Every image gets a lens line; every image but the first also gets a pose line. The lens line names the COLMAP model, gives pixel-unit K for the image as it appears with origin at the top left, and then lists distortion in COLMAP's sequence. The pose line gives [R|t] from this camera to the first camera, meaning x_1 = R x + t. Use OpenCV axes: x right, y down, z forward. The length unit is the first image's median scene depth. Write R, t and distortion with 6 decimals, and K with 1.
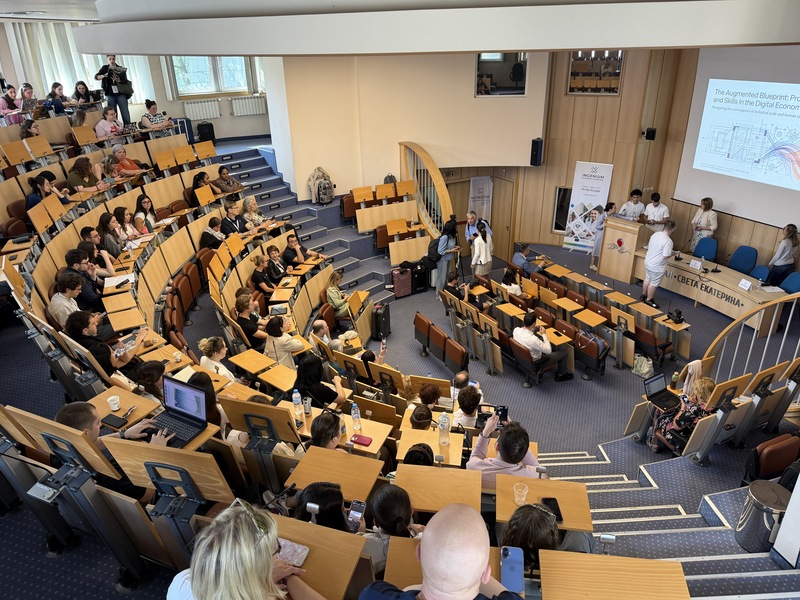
lens RADIAL K [[570.5, 0, 400.0], [0, 570.5, 300.0], [0, 0, 1]] dist [-0.002828, -0.000914]
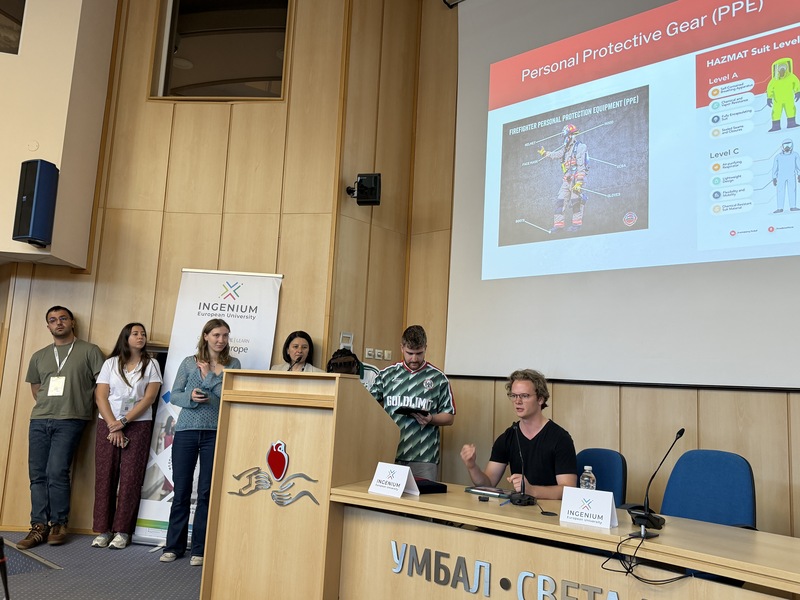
lens RADIAL K [[661.2, 0, 400.0], [0, 661.2, 300.0], [0, 0, 1]] dist [0.001995, -0.006607]
pose [[0.923524, 0.117405, 0.365129, 0.301758], [0.093910, 0.853799, -0.512063, -0.007170], [-0.371865, 0.507192, 0.777478, 0.675360]]
